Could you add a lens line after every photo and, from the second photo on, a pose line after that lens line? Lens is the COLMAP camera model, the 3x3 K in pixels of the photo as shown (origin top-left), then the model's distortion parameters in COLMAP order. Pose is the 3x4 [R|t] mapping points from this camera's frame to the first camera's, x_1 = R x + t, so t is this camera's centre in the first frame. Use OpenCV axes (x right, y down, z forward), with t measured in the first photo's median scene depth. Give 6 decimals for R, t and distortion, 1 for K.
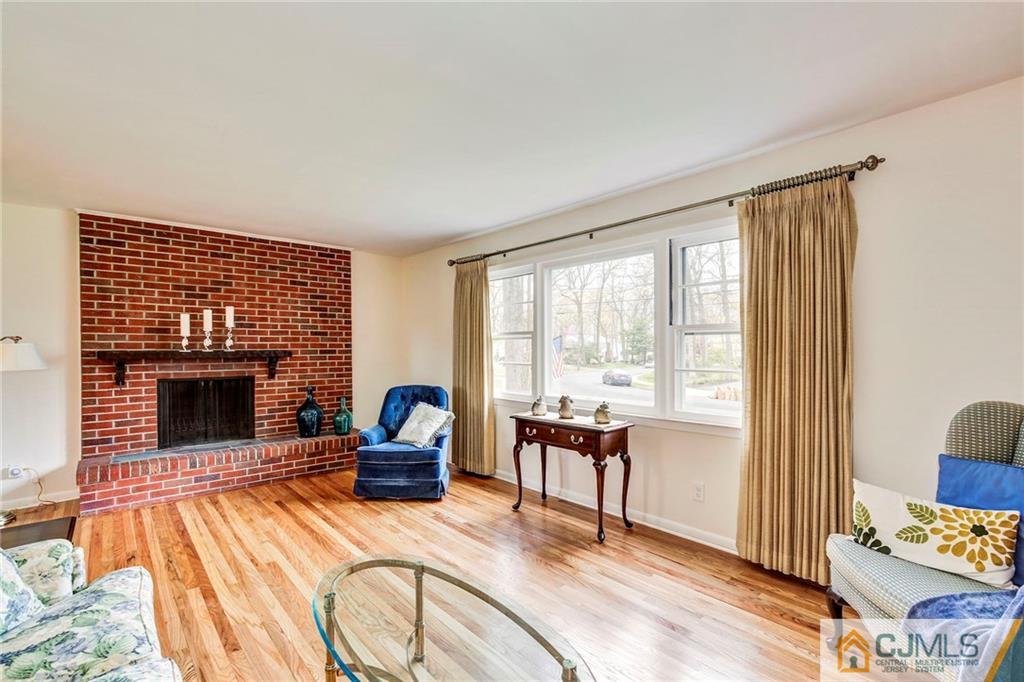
lens RADIAL K [[465.8, 0, 513.3], [0, 465.8, 348.9], [0, 0, 1]] dist [-0.016810, 0.004082]
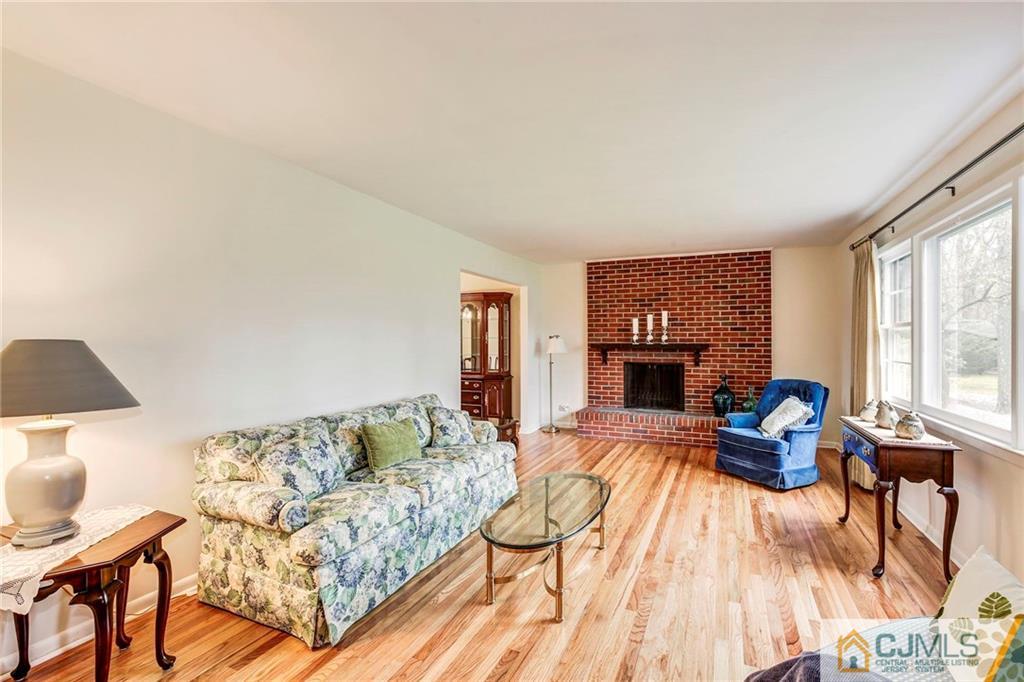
lens RADIAL K [[465.8, 0, 526.7], [0, 465.8, 347.1], [0, 0, 1]] dist [-0.016810, 0.004082]
pose [[0.416405, 0.014178, -0.909069, 0.465904], [-0.003398, 0.999896, 0.014039, -0.003438], [0.909173, -0.002757, 0.416410, 0.062763]]
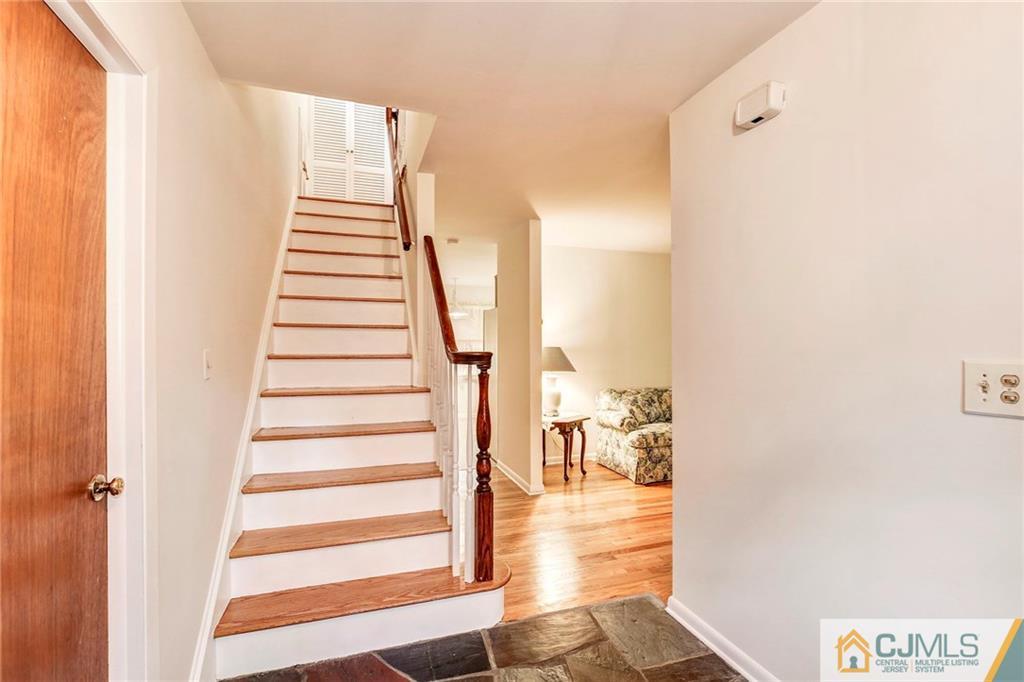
lens RADIAL K [[465.8, 0, 509.0], [0, 465.8, 341.3], [0, 0, 1]] dist [-0.016810, 0.004082]
pose [[-0.405775, -0.003645, -0.913966, 1.349161], [0.003554, 0.999978, -0.005566, -0.015327], [0.913966, -0.005507, -0.405753, 0.315347]]
